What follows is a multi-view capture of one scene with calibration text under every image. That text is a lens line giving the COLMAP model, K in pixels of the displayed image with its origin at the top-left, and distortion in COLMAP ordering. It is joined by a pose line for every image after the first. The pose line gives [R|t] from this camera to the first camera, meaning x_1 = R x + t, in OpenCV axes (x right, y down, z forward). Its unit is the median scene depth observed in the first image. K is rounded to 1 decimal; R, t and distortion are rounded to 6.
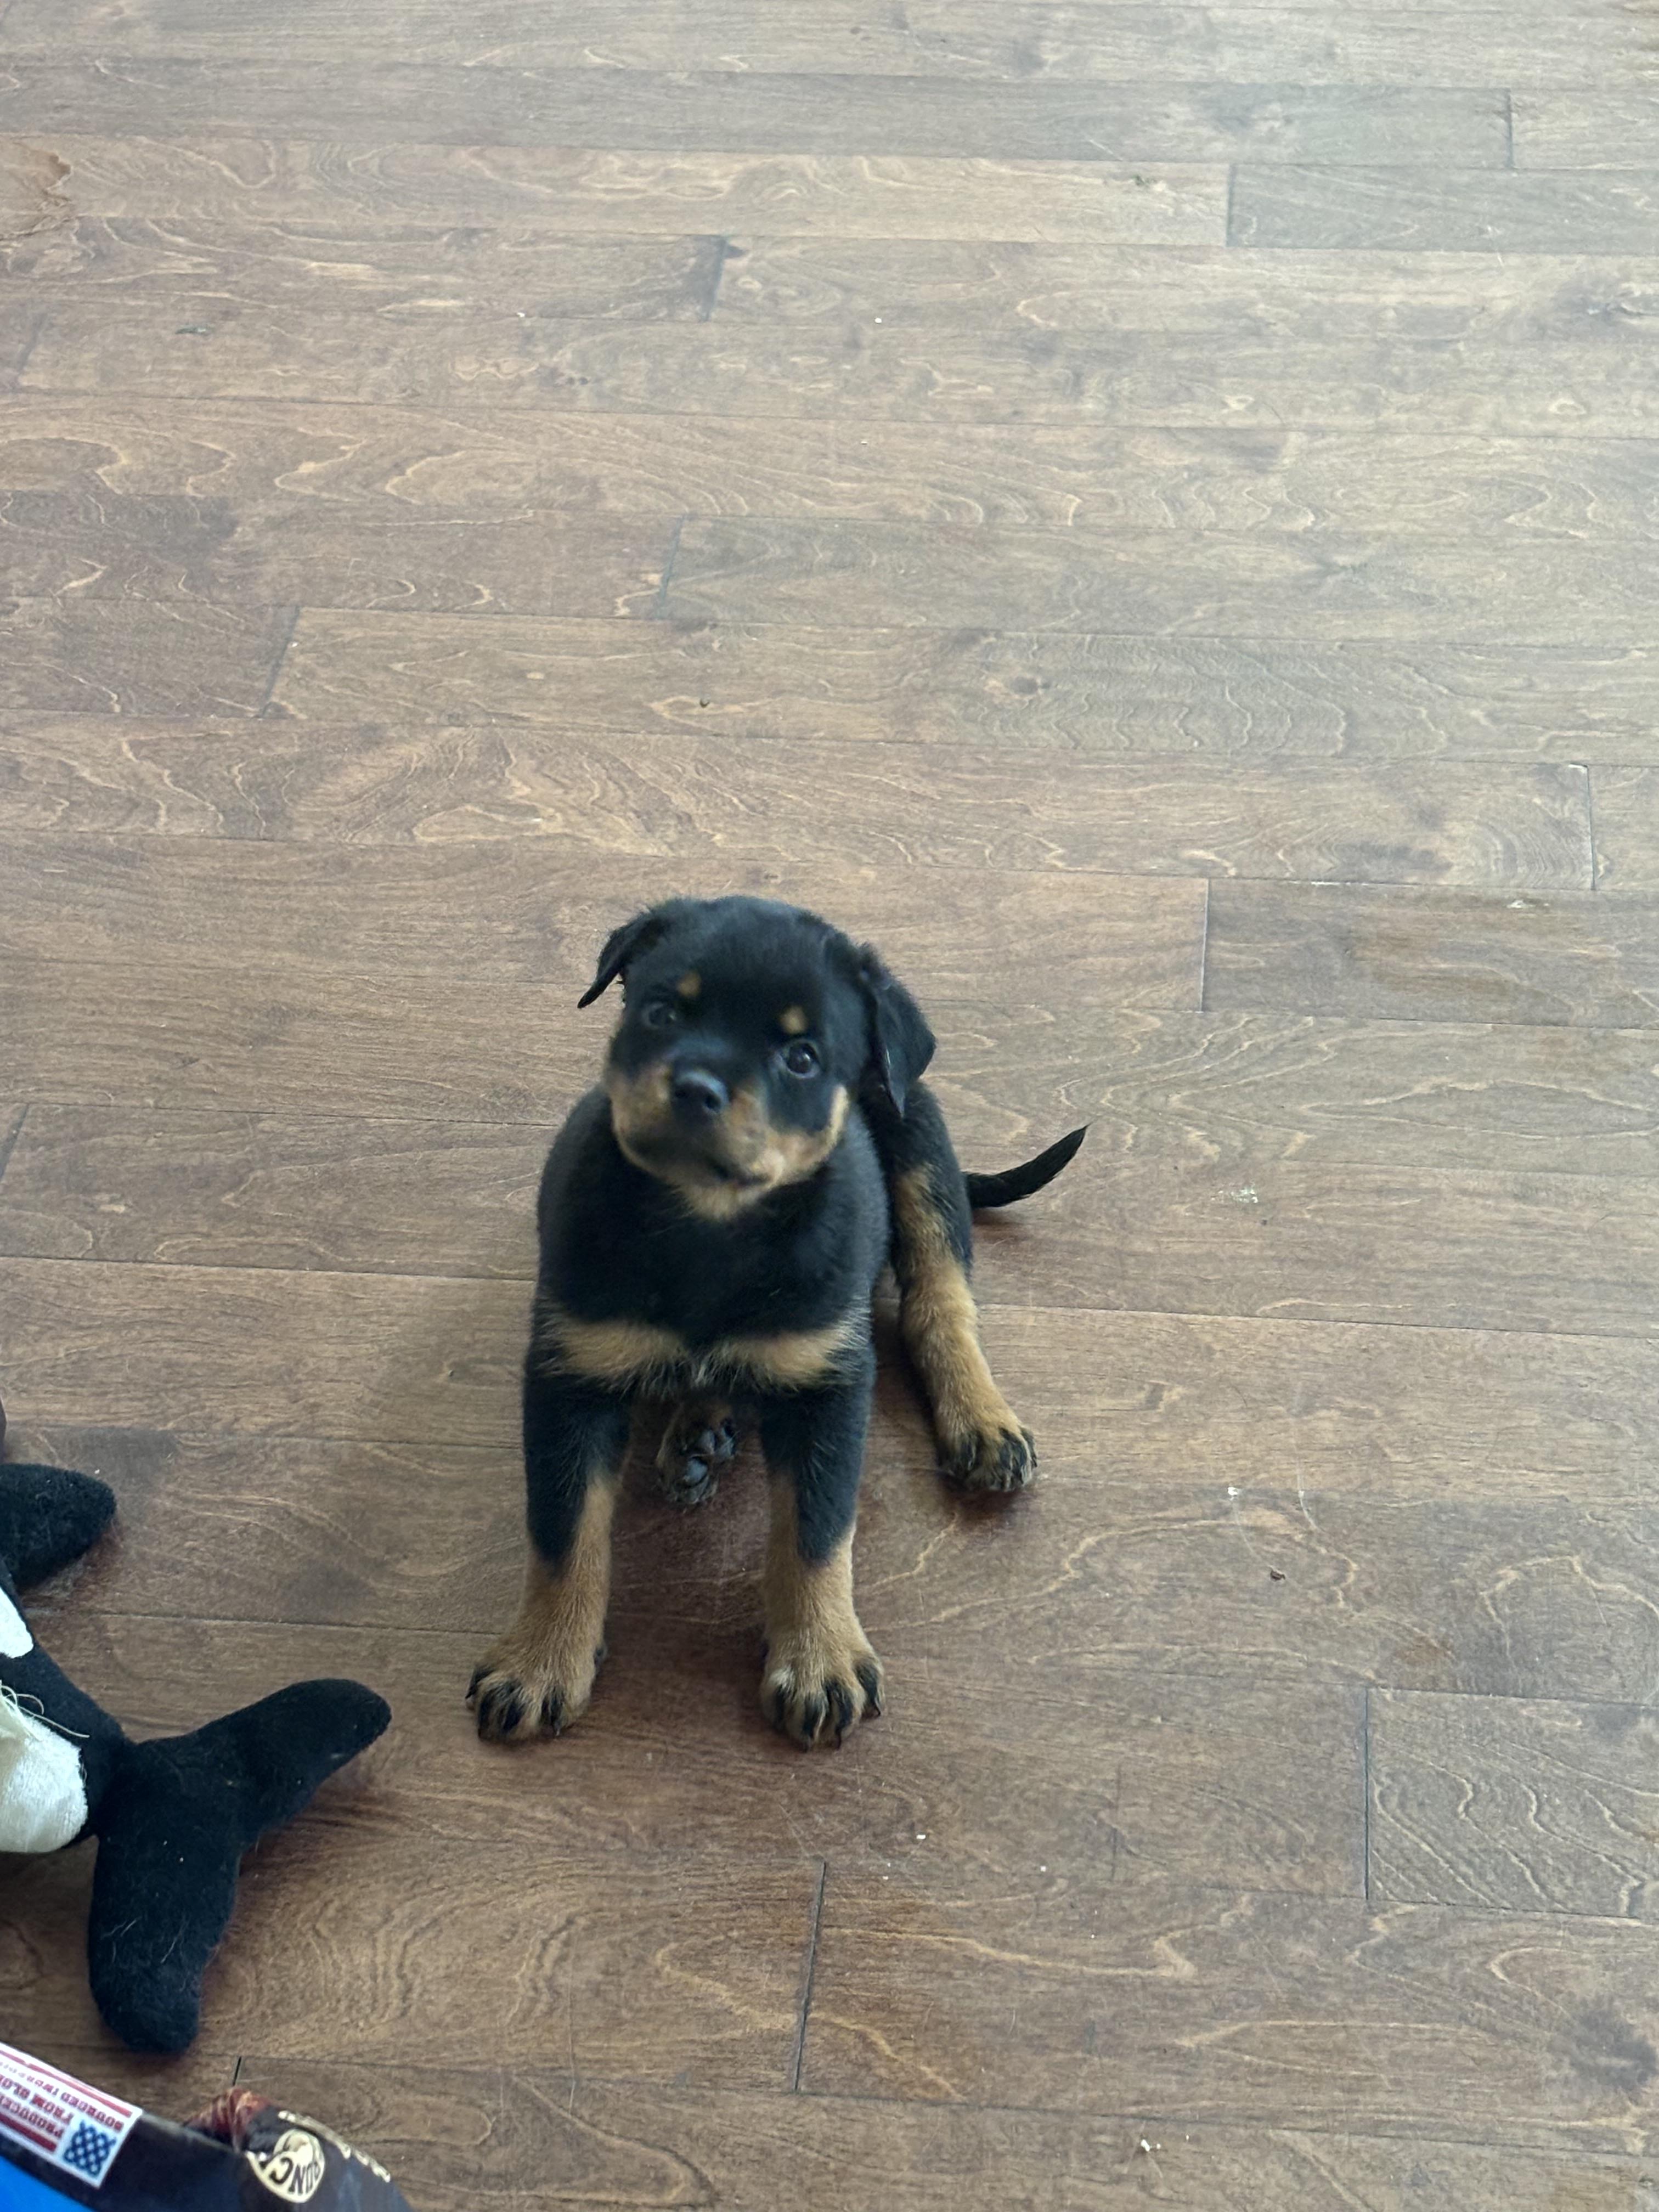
lens RADIAL K [[4068.0, 0, 825.9], [0, 4068.0, 1104.7], [0, 0, 1]] dist [0.177359, 0.000000]
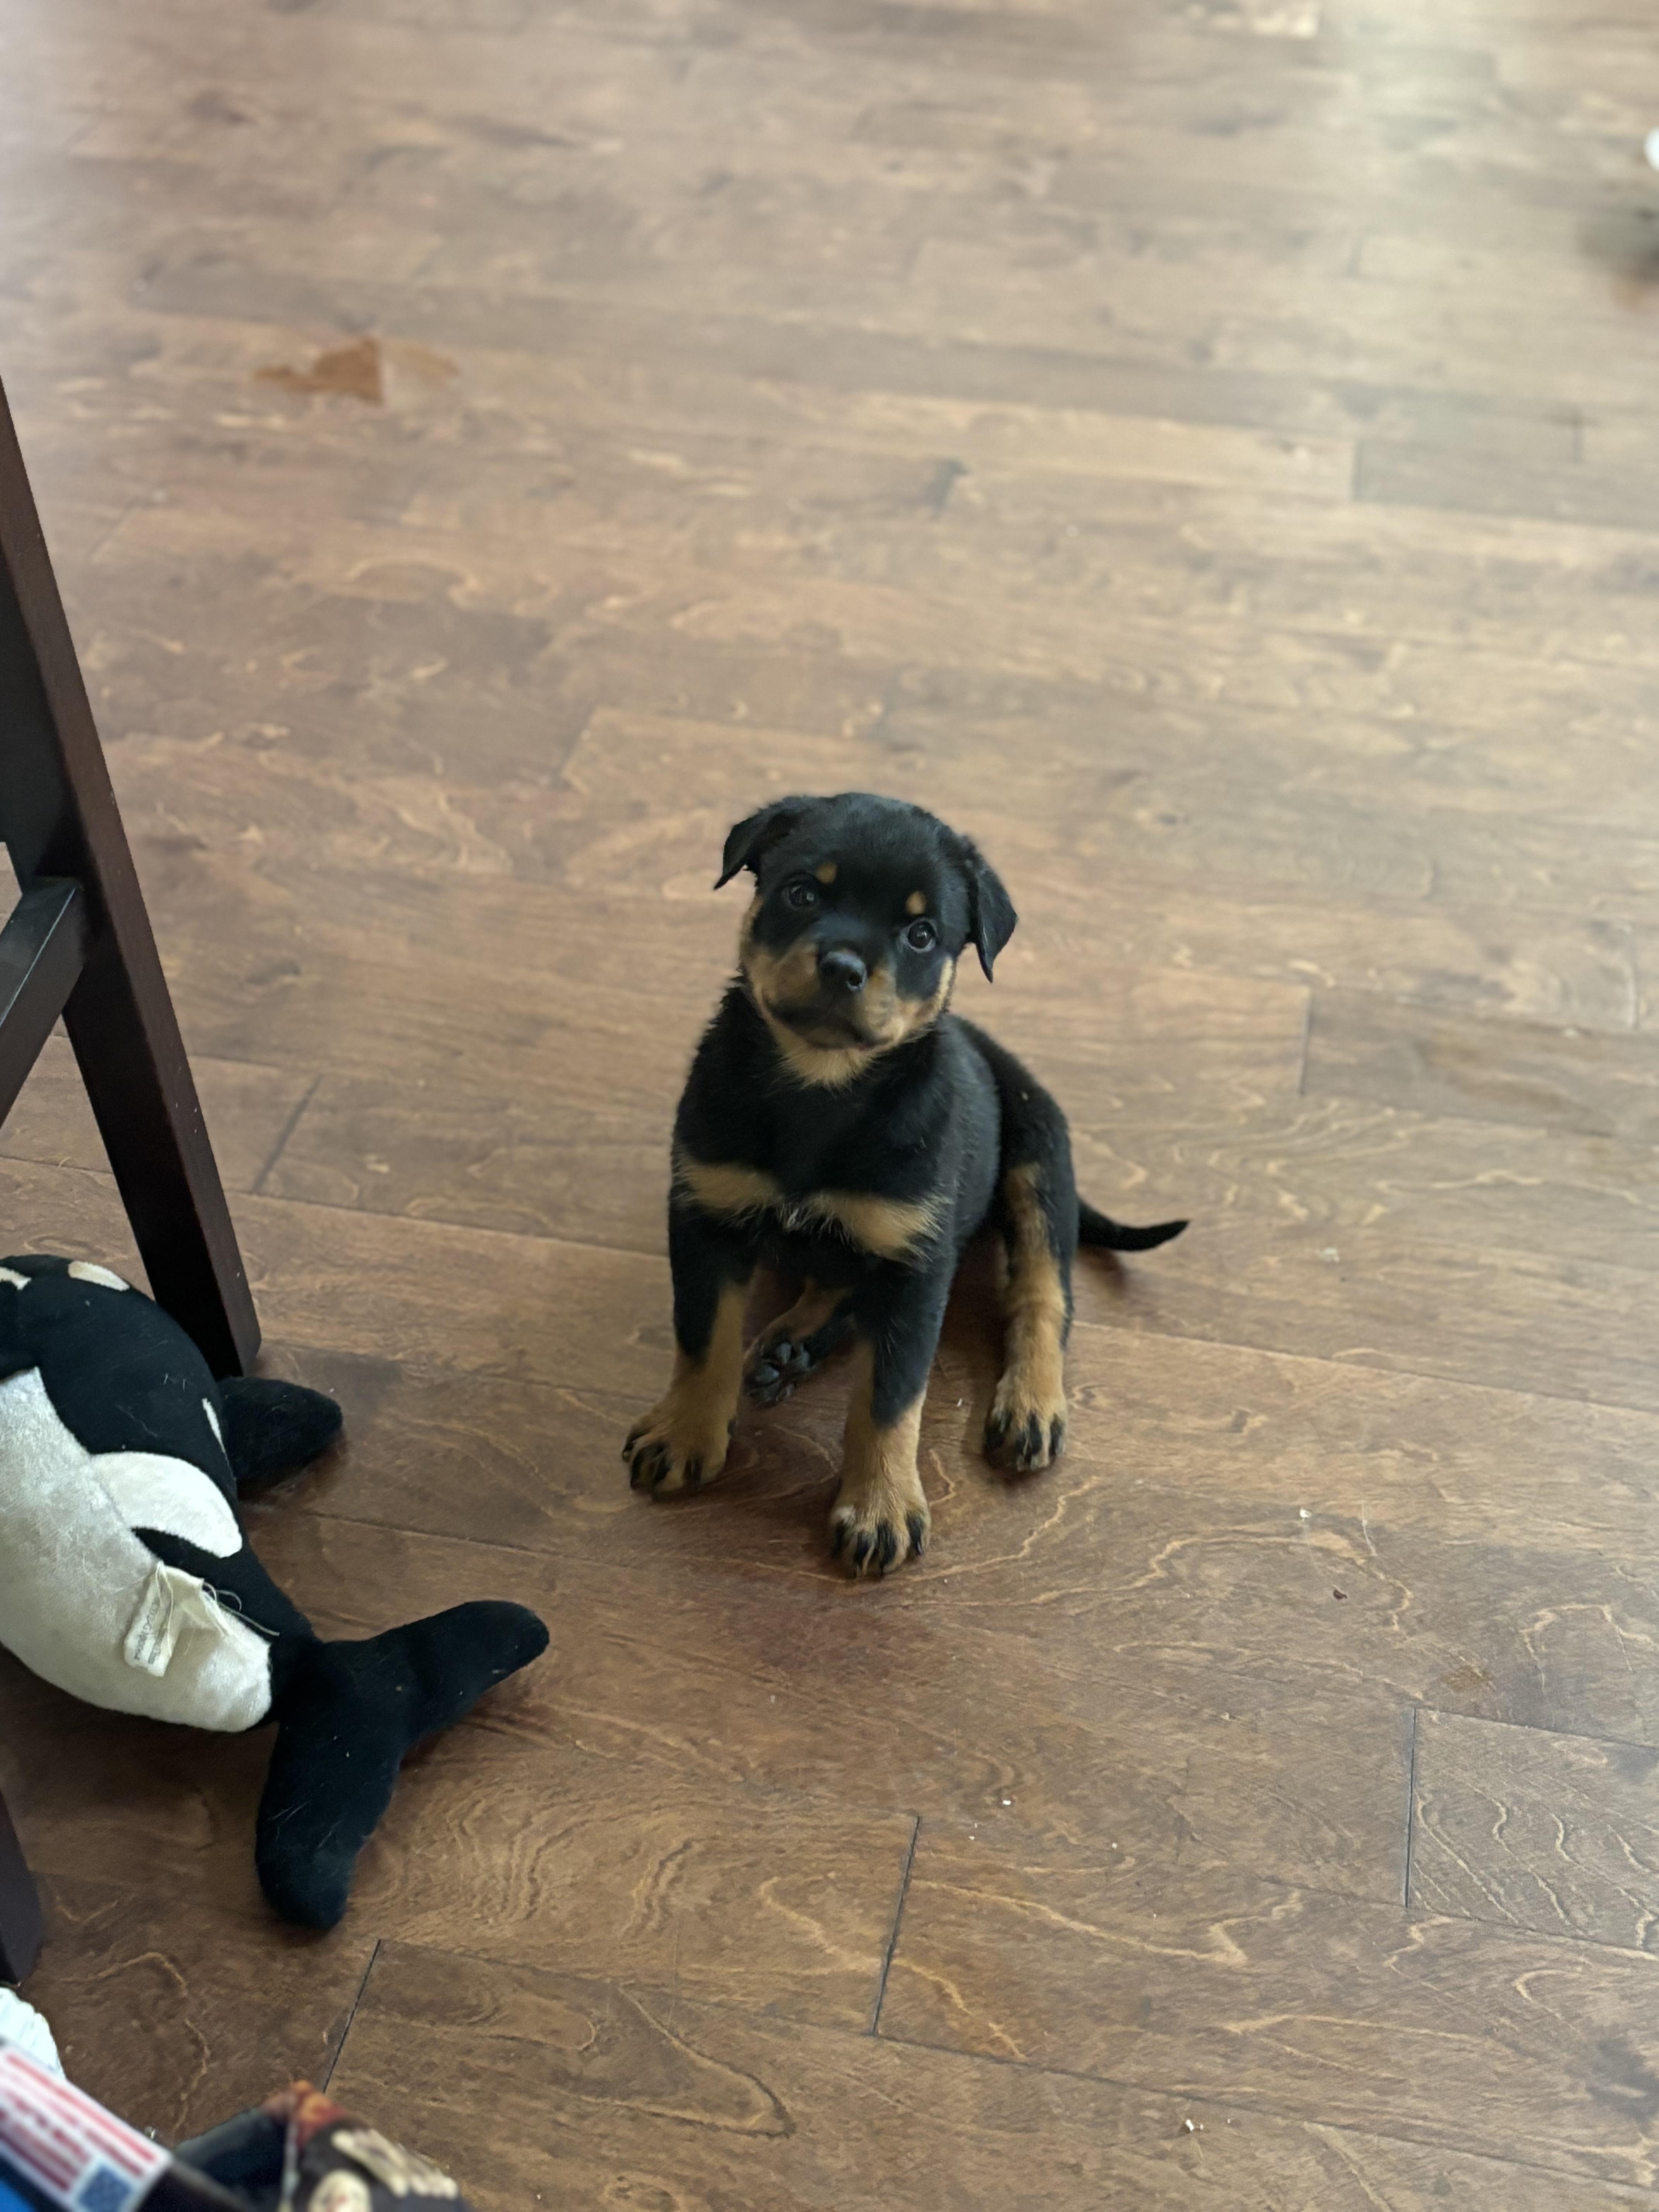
lens RADIAL K [[2641.4, 0, 825.2], [0, 2641.4, 1106.5], [0, 0, 1]] dist [0.083942, 0.000000]
pose [[0.993982, 0.099043, -0.046797, -0.009545], [-0.099604, 0.994979, -0.009802, 0.001935], [0.045591, 0.014405, 0.998856, 0.239596]]
